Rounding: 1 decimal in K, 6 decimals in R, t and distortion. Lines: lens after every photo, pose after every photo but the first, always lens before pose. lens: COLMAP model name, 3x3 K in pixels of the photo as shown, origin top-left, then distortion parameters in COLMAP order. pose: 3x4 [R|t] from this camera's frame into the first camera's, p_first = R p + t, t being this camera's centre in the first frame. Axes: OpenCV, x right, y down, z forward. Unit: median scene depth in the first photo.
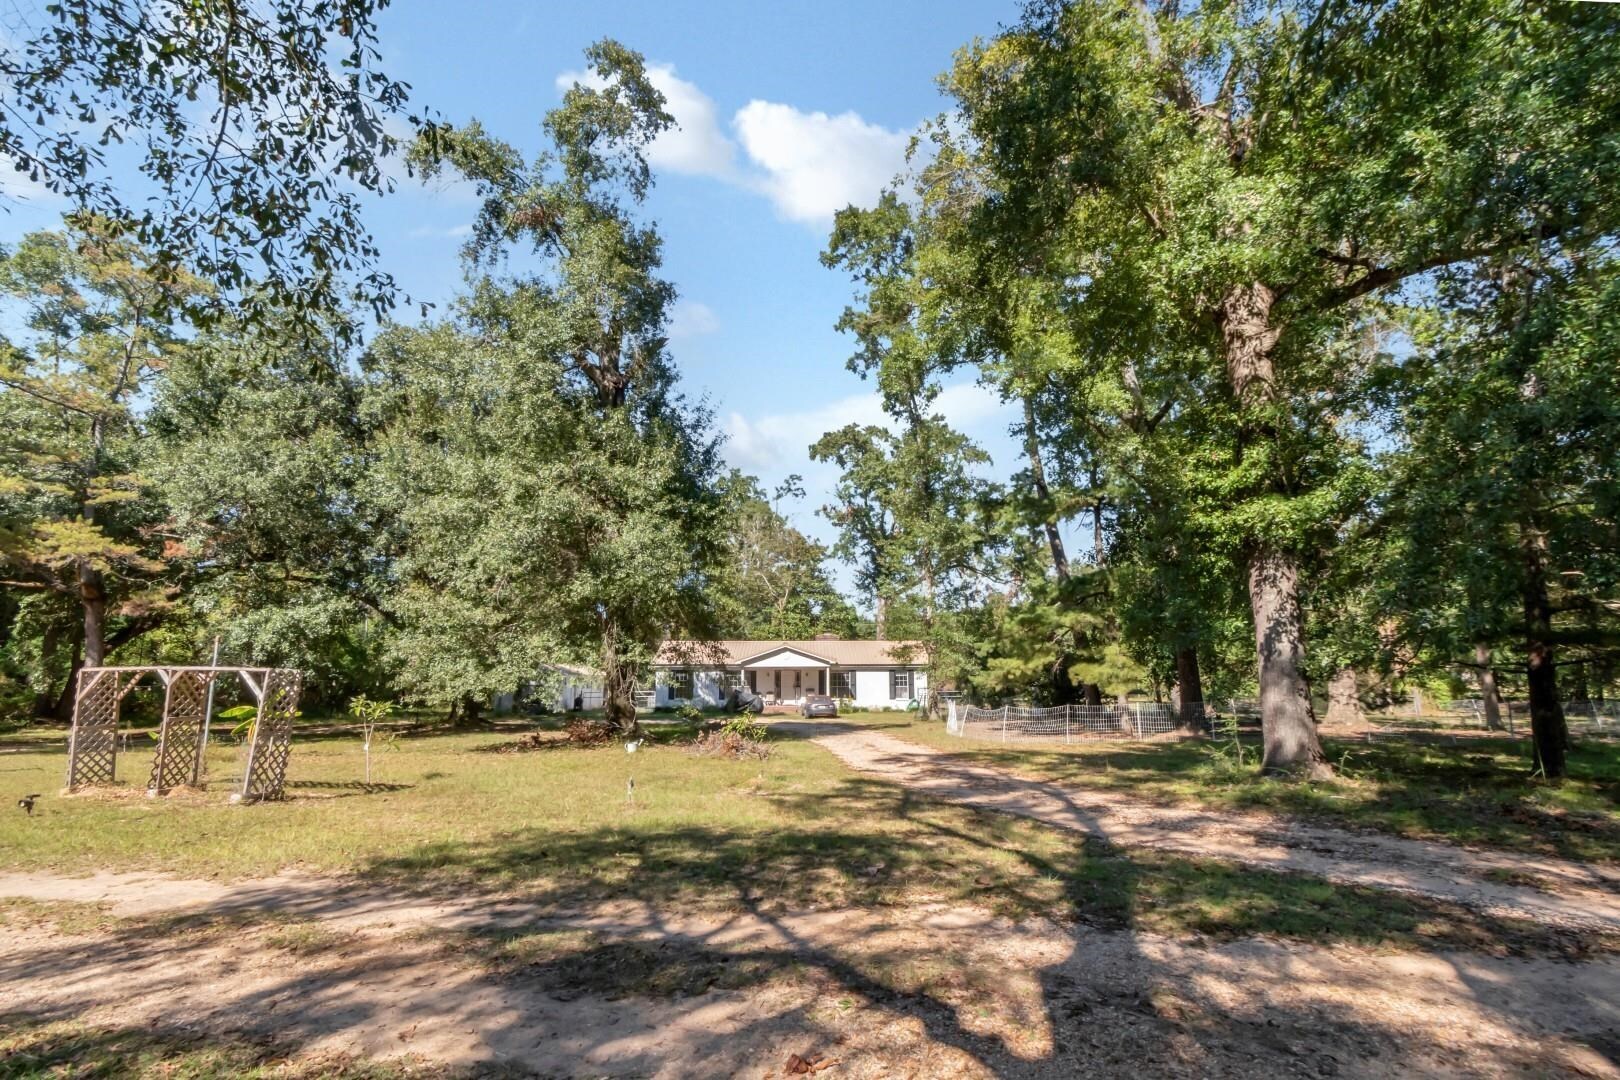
lens RADIAL K [[756.2, 0, 801.5], [0, 756.2, 545.0], [0, 0, 1]] dist [-0.000130, 0.000080]
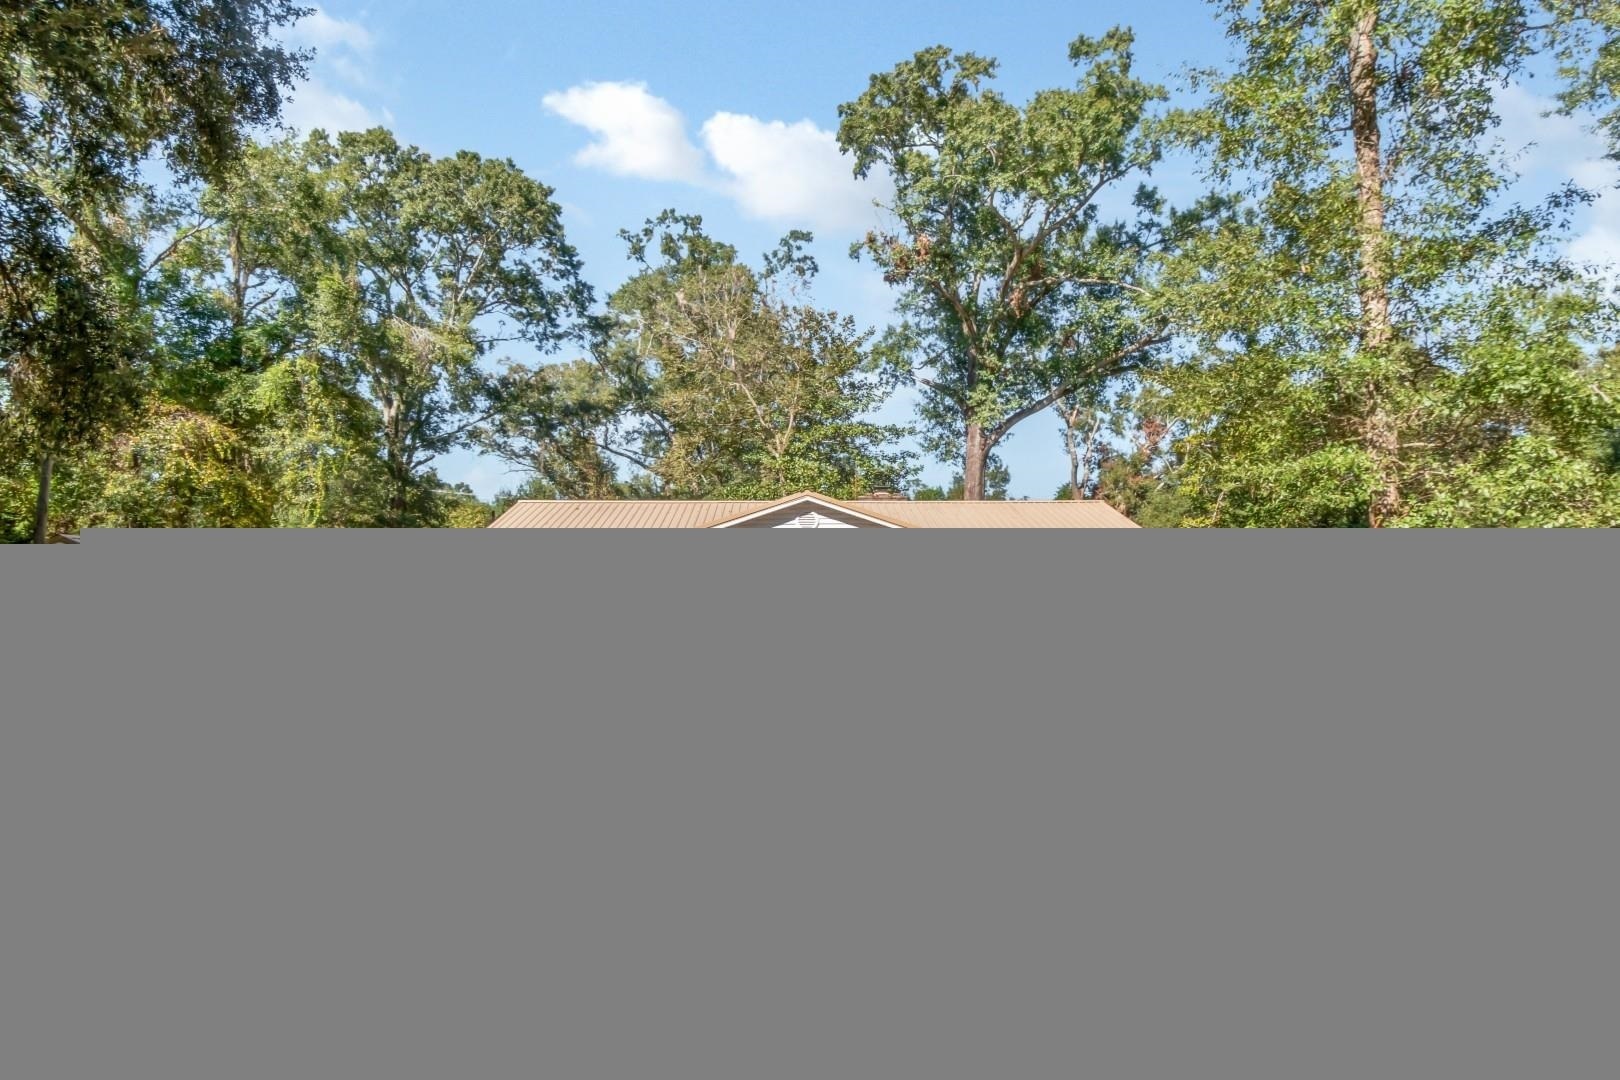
lens RADIAL K [[885.1, 0, 810.0], [0, 885.1, 540.0], [0, 0, 1]] dist [-0.000180, 0.000218]
pose [[0.999602, 0.000403, 0.028199, -0.056739], [-0.003591, 0.993575, 0.113123, 0.183272], [-0.027972, -0.113179, 0.993181, 0.976043]]
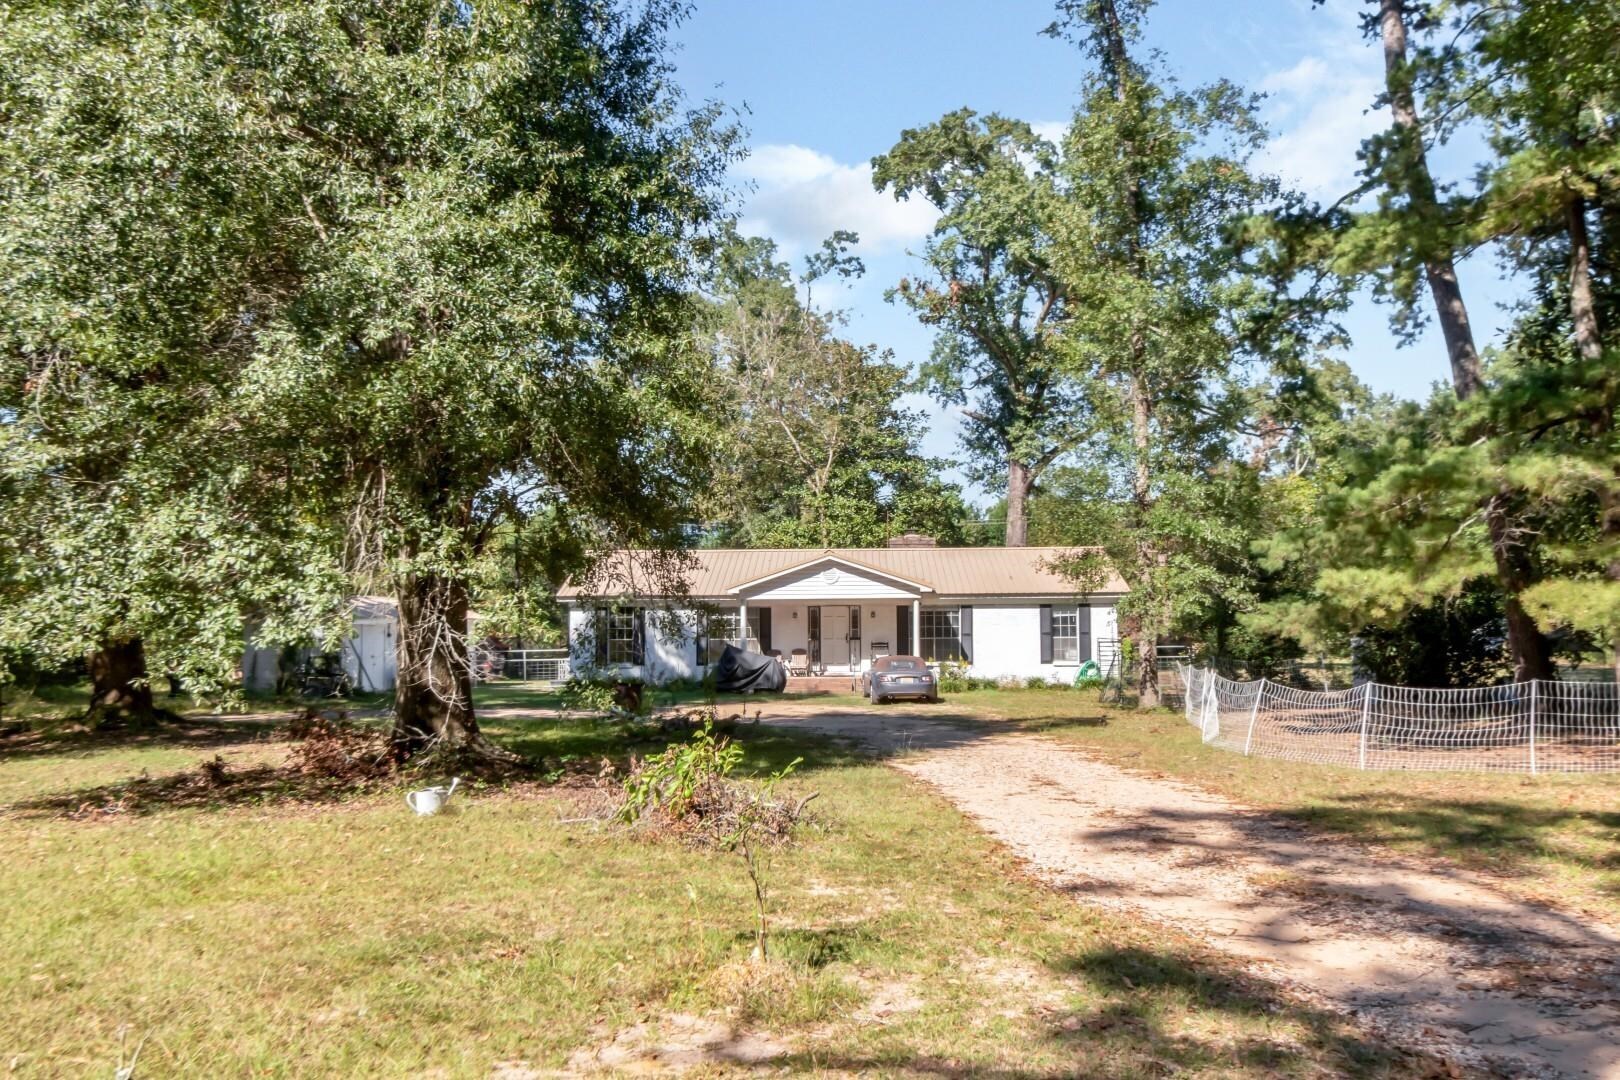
lens RADIAL K [[1323.1, 0, 810.0], [0, 1323.1, 540.0], [0, 0, 1]] dist [-0.002096, -0.002912]
pose [[0.999421, -0.007505, -0.033174, -0.009128], [0.011111, 0.993883, 0.109876, 0.049563], [0.032147, -0.110182, 0.993391, 0.262981]]
